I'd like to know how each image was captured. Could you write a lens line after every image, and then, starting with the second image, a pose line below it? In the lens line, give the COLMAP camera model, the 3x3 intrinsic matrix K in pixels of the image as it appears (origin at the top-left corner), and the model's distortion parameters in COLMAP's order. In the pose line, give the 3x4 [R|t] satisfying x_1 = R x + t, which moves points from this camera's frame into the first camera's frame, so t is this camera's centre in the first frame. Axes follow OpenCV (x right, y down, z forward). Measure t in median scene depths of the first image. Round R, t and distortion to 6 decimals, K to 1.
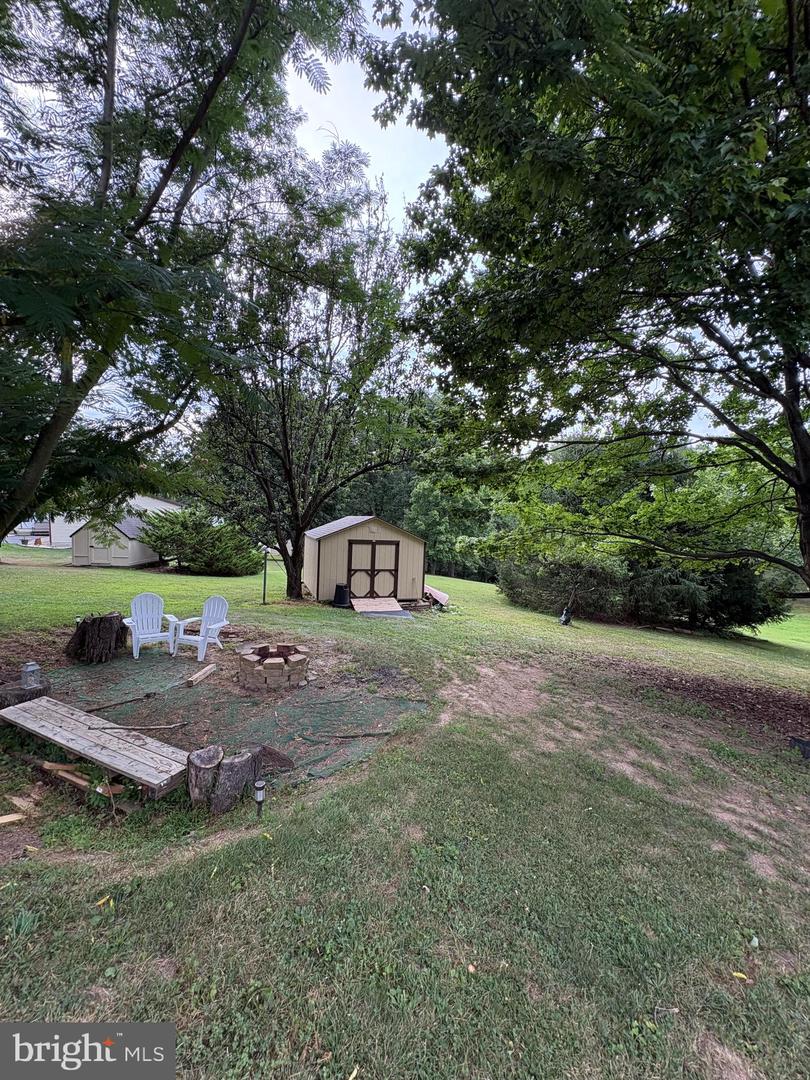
lens RADIAL K [[425.6, 0, 402.7], [0, 425.6, 541.6], [0, 0, 1]] dist [0.000414, 0.000017]
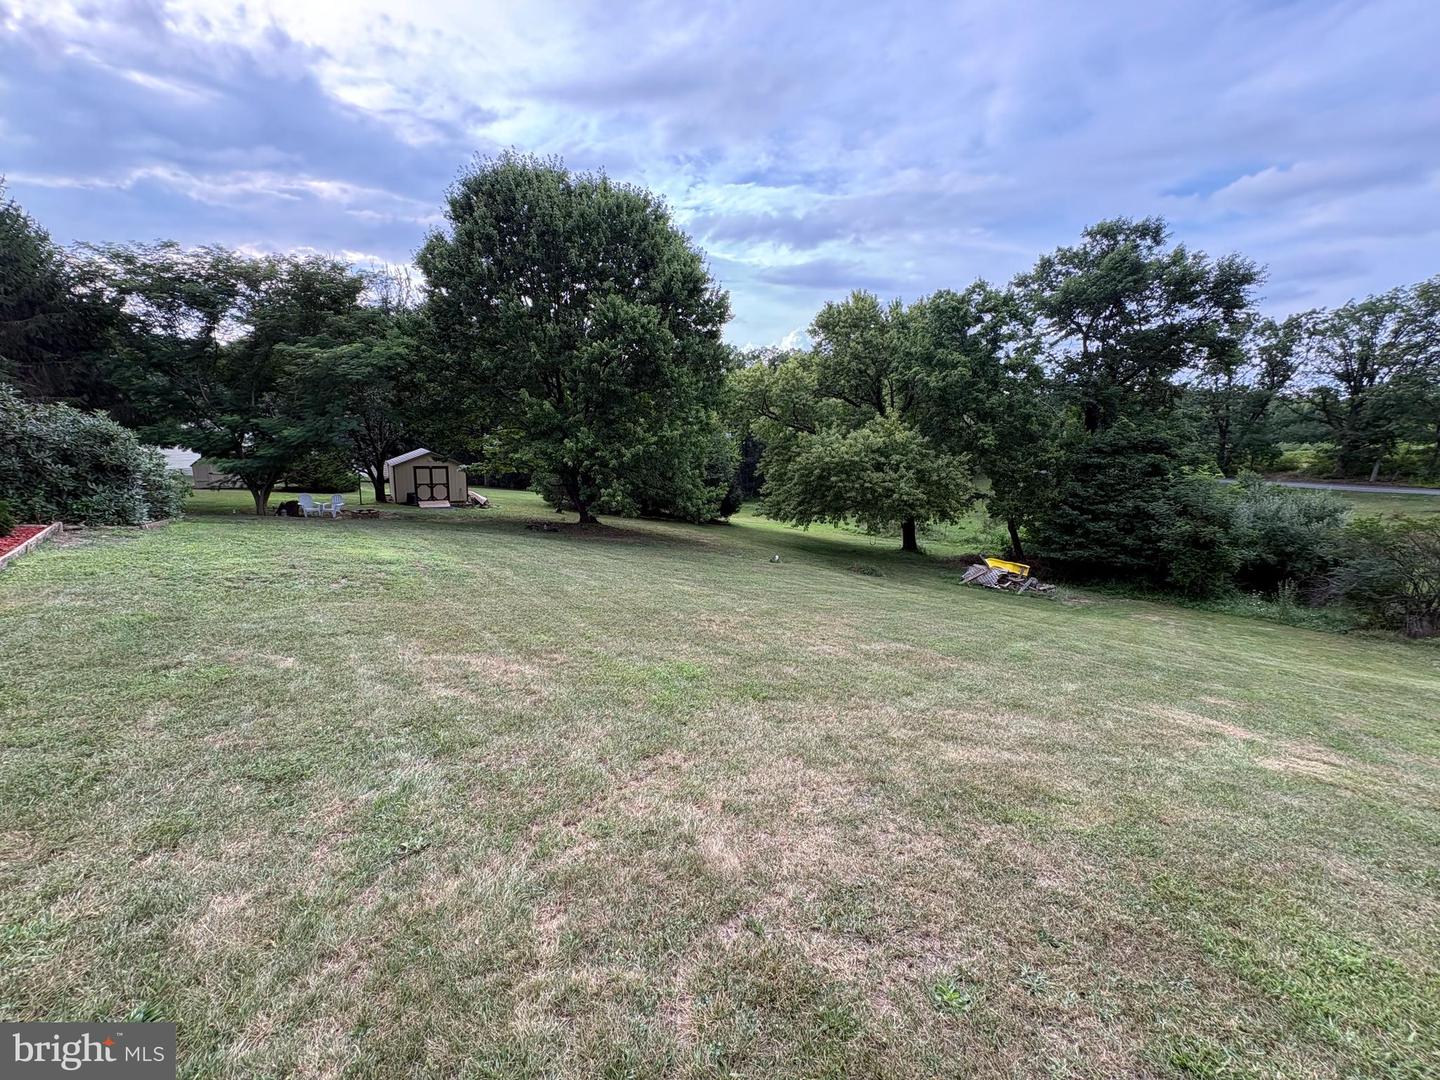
lens RADIAL K [[567.5, 0, 723.6], [0, 567.5, 535.2], [0, 0, 1]] dist [0.000414, 0.000017]
pose [[0.969928, -0.050555, 0.238083, 0.501458], [0.015552, 0.989065, 0.146661, -0.043930], [-0.242894, -0.138548, 0.960108, -1.453069]]
